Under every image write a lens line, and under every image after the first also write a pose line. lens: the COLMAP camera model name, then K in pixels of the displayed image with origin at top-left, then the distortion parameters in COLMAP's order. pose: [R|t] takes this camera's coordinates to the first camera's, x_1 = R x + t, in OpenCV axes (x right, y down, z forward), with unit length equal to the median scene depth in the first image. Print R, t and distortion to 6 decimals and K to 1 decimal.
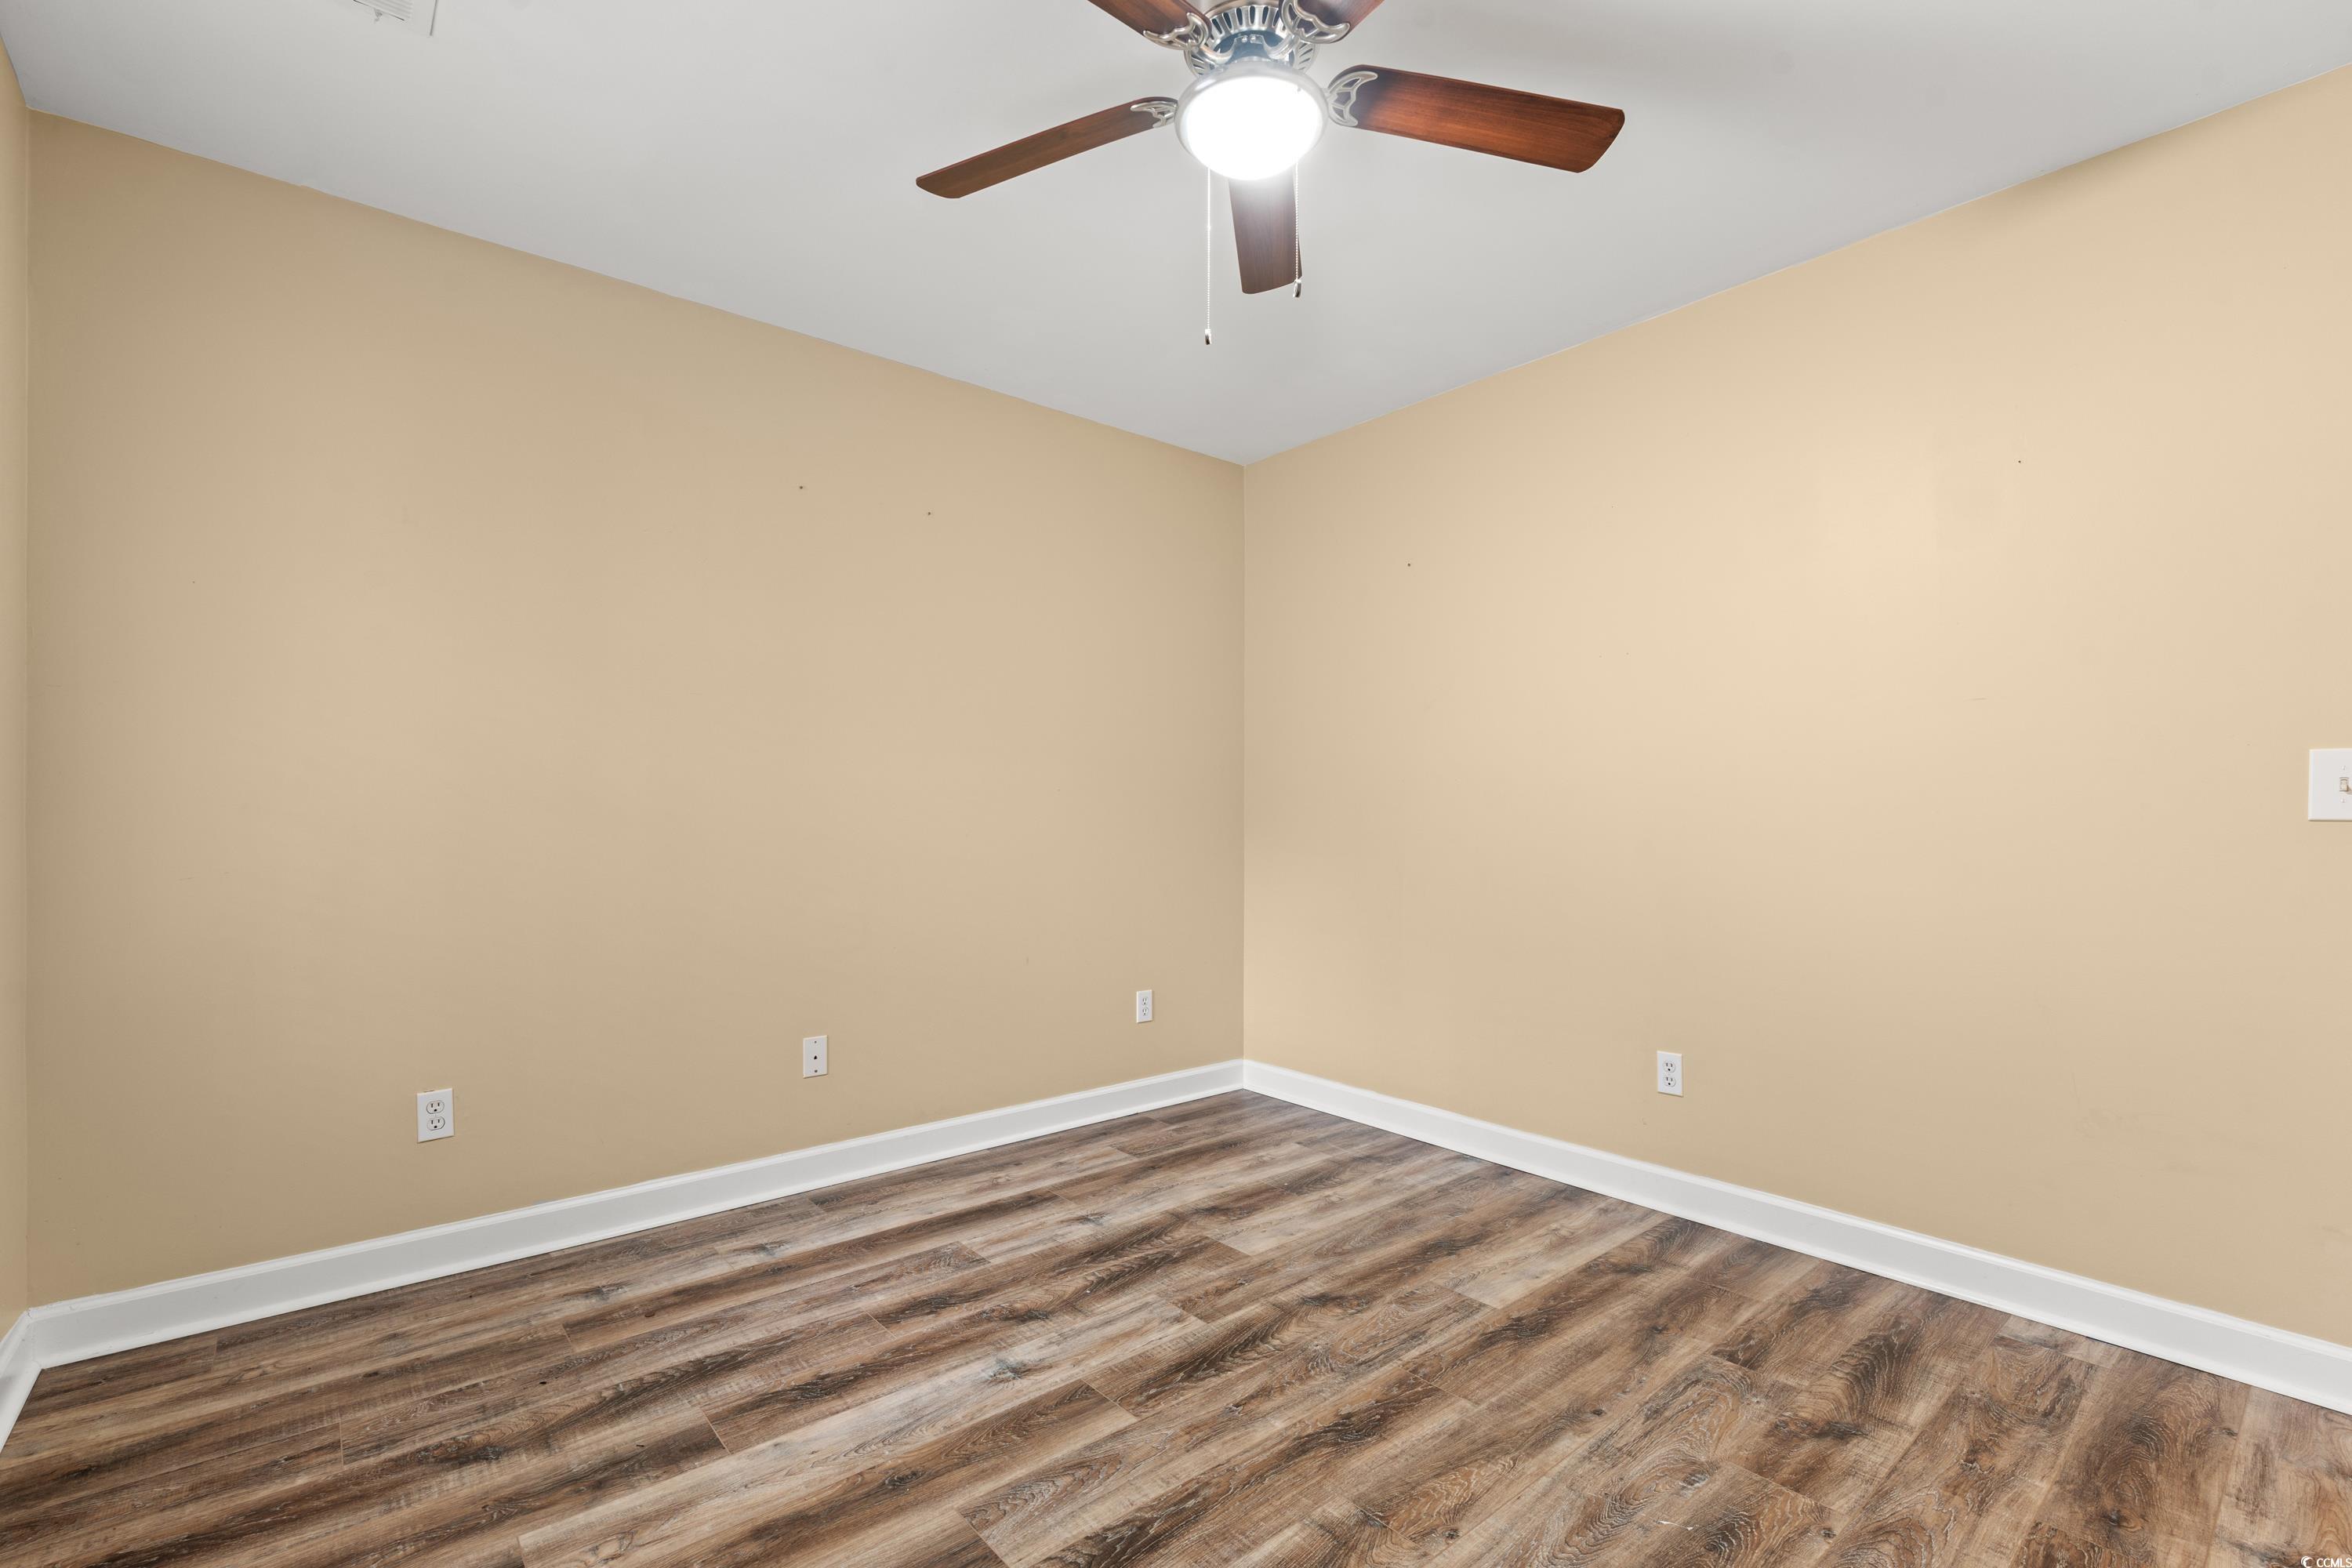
lens RADIAL K [[1029.8, 0, 1179.6], [0, 1029.8, 784.7], [0, 0, 1]] dist [-0.002282, 0.000347]
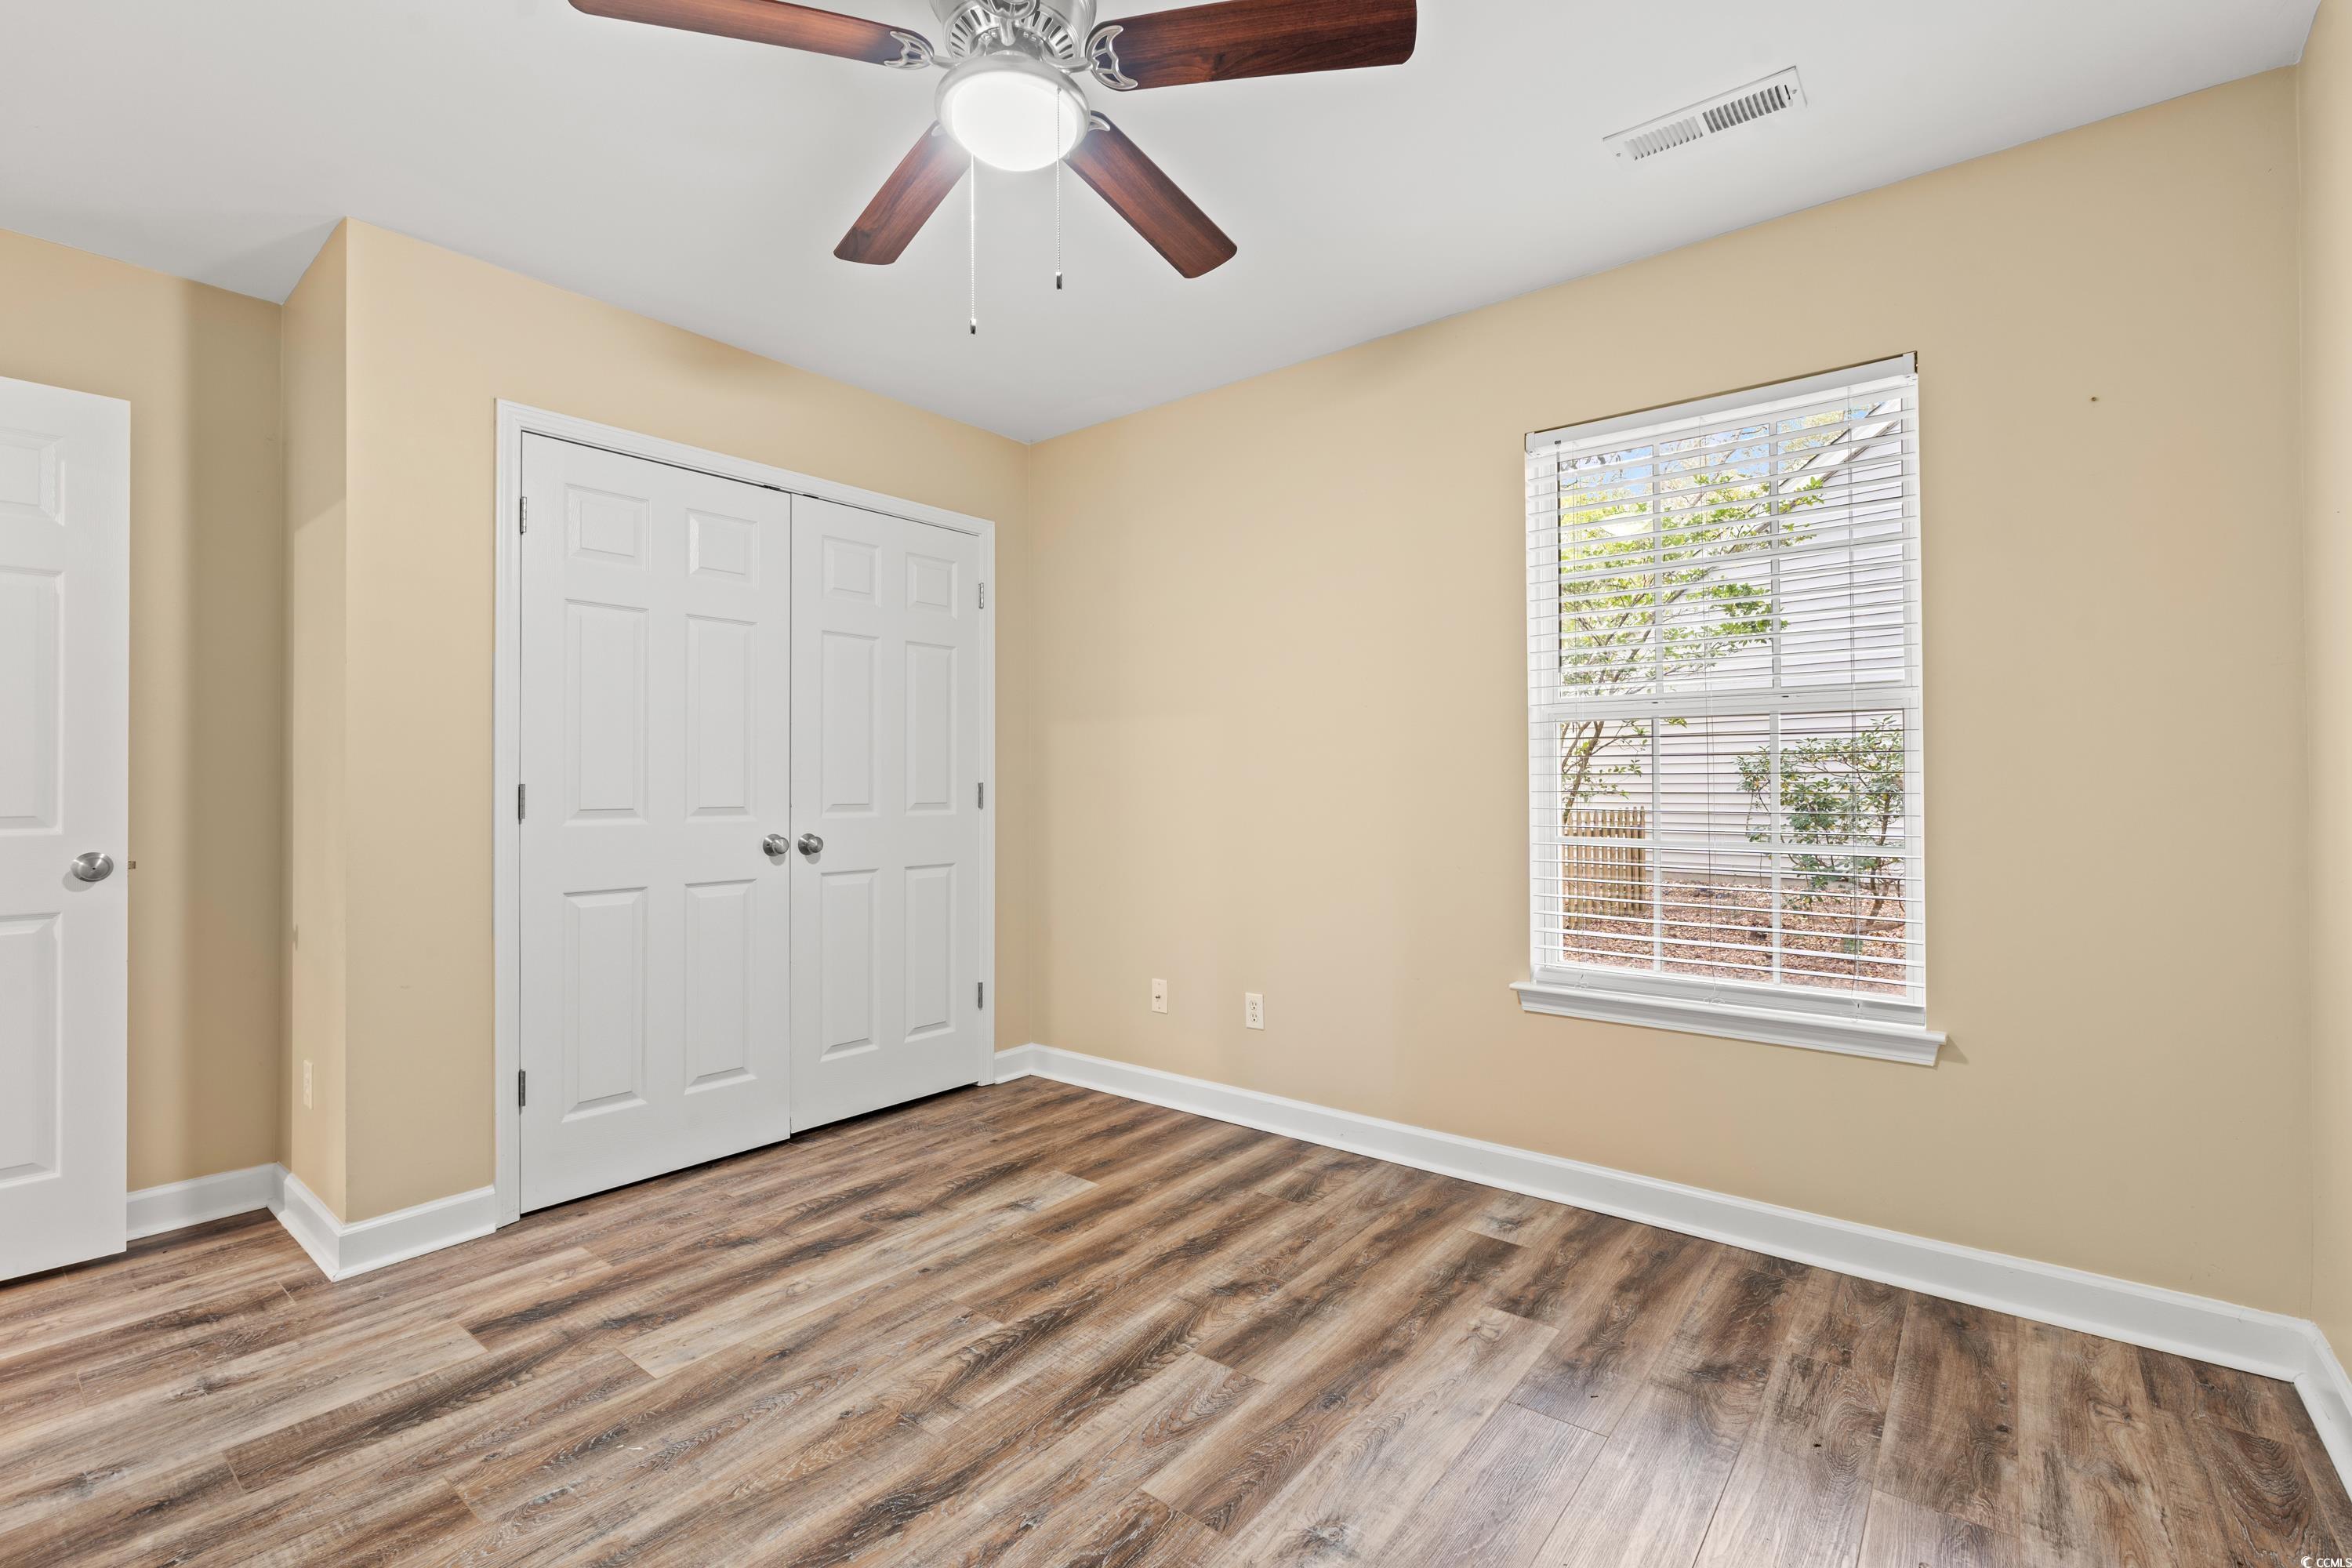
lens RADIAL K [[1029.8, 0, 1179.6], [0, 1029.8, 784.7], [0, 0, 1]] dist [-0.002282, 0.000347]
pose [[-0.981741, 0.002481, -0.190207, 0.078369], [0.008836, 0.999430, -0.032569, 0.032566], [0.190018, -0.033655, -0.981204, 1.591420]]
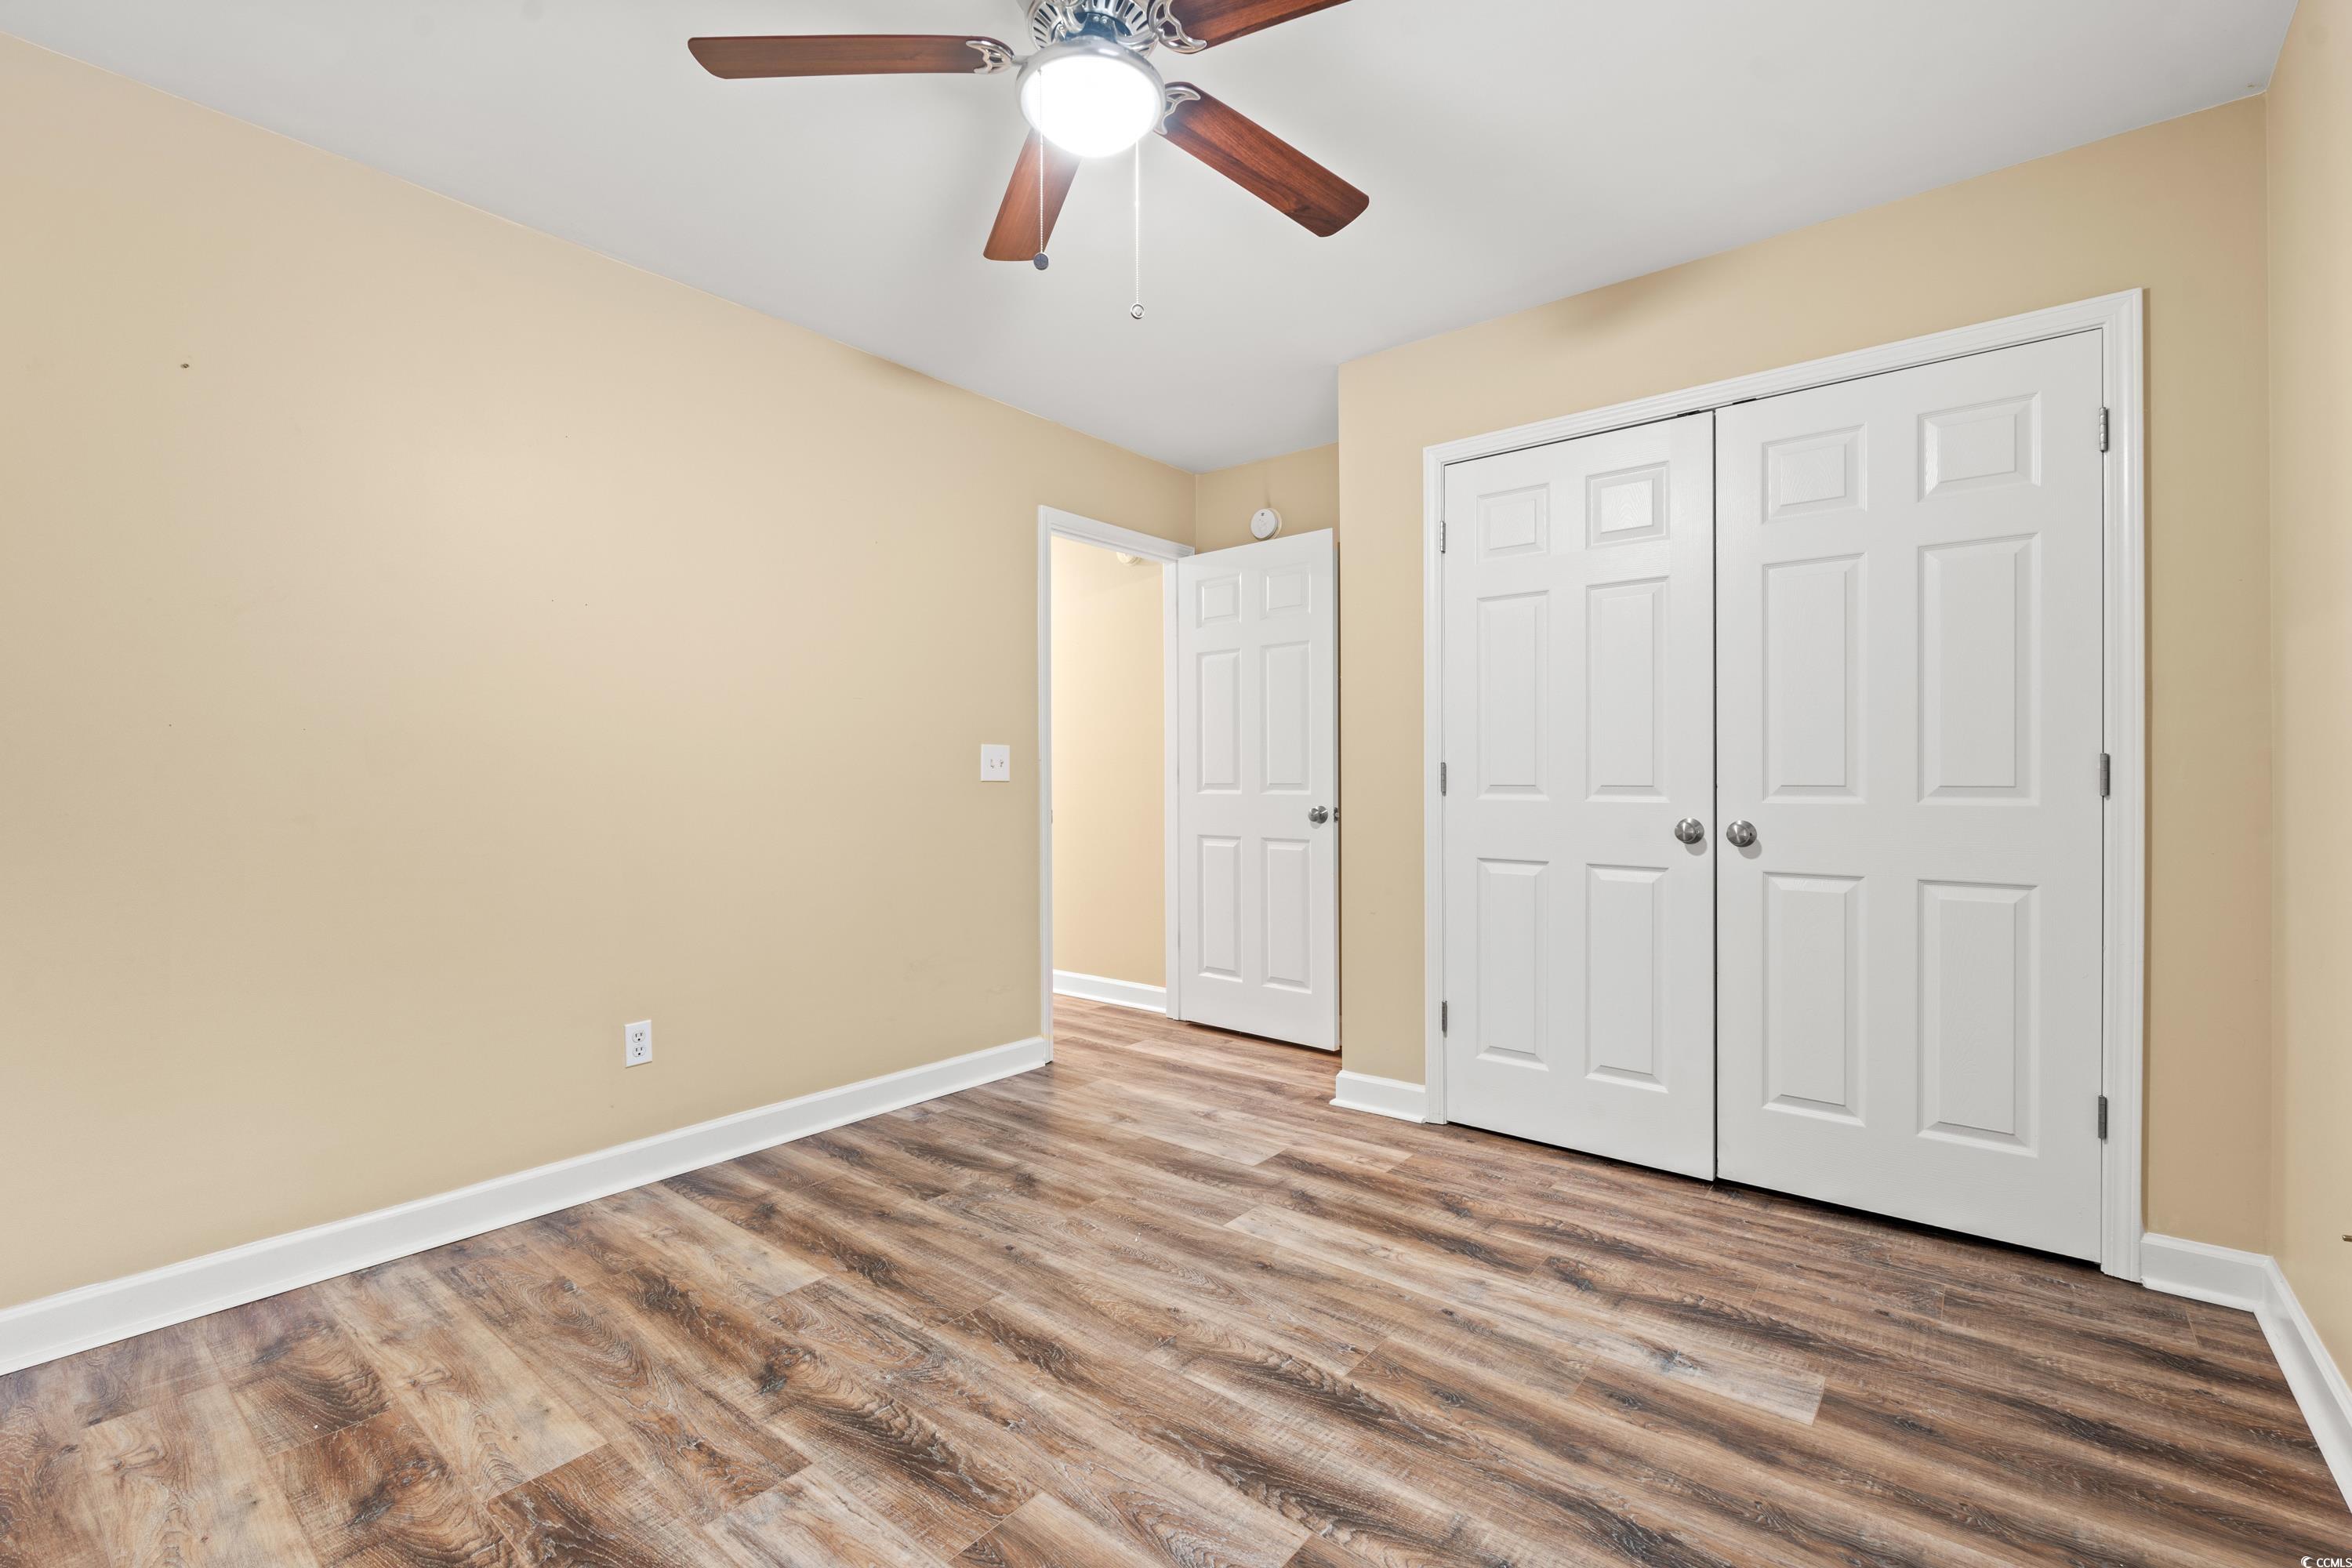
lens RADIAL K [[1029.8, 0, 1179.6], [0, 1029.8, 784.7], [0, 0, 1]] dist [-0.002282, 0.000347]
pose [[-0.188941, -0.006978, 0.981964, -0.745158], [-0.028191, 0.999601, 0.001679, 0.026080], [-0.981584, -0.027365, -0.189063, 0.892482]]
